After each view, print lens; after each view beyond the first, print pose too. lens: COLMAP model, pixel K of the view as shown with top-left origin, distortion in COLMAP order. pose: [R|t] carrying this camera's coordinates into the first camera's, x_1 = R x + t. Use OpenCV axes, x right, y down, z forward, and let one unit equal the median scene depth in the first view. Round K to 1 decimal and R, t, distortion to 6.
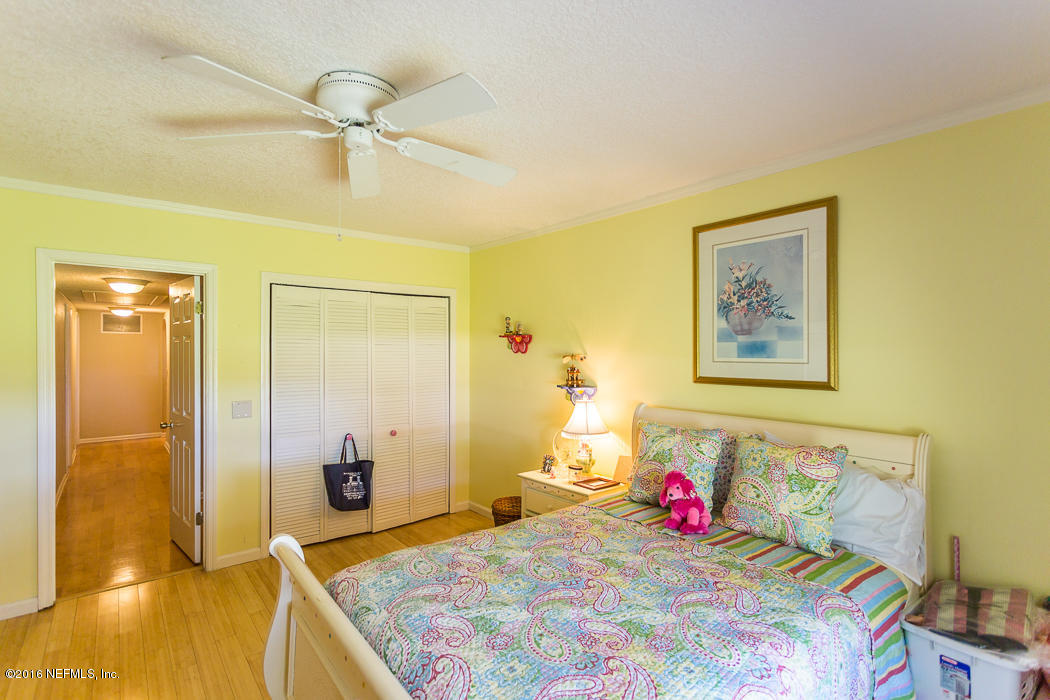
lens RADIAL K [[511.8, 0, 521.8], [0, 511.8, 347.1], [0, 0, 1]] dist [0.002449, 0.000888]
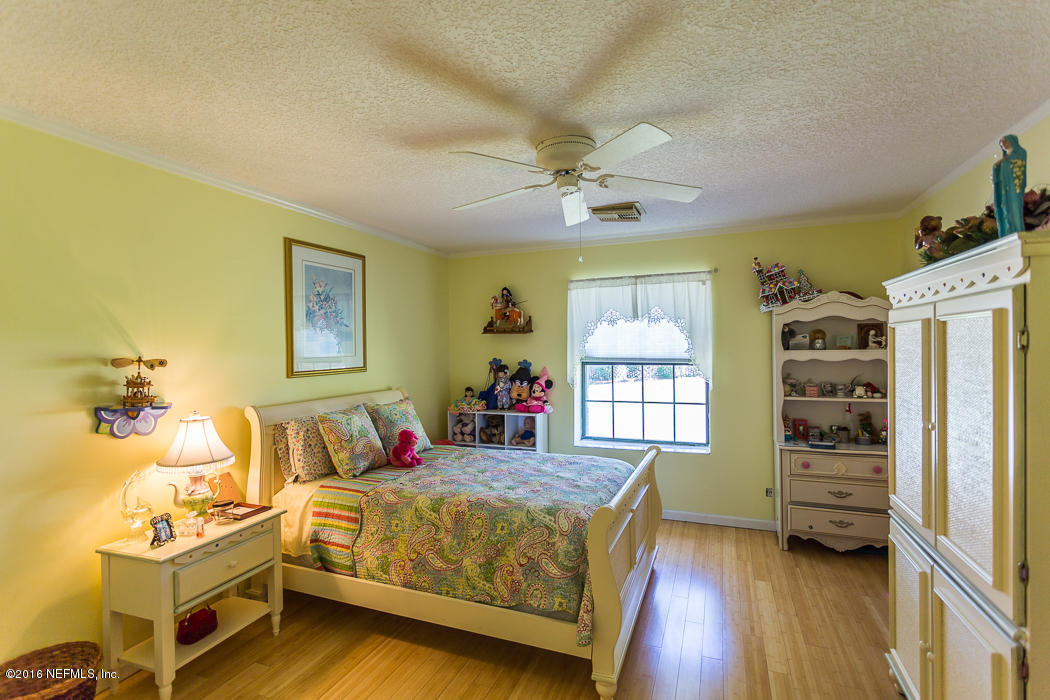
lens RADIAL K [[511.8, 0, 522.3], [0, 511.8, 348.0], [0, 0, 1]] dist [0.002449, 0.000888]
pose [[-0.506549, -0.004572, 0.862199, -0.956006], [0.008286, 0.999914, 0.010171, -0.003105], [-0.862172, 0.012296, -0.506467, 1.223117]]
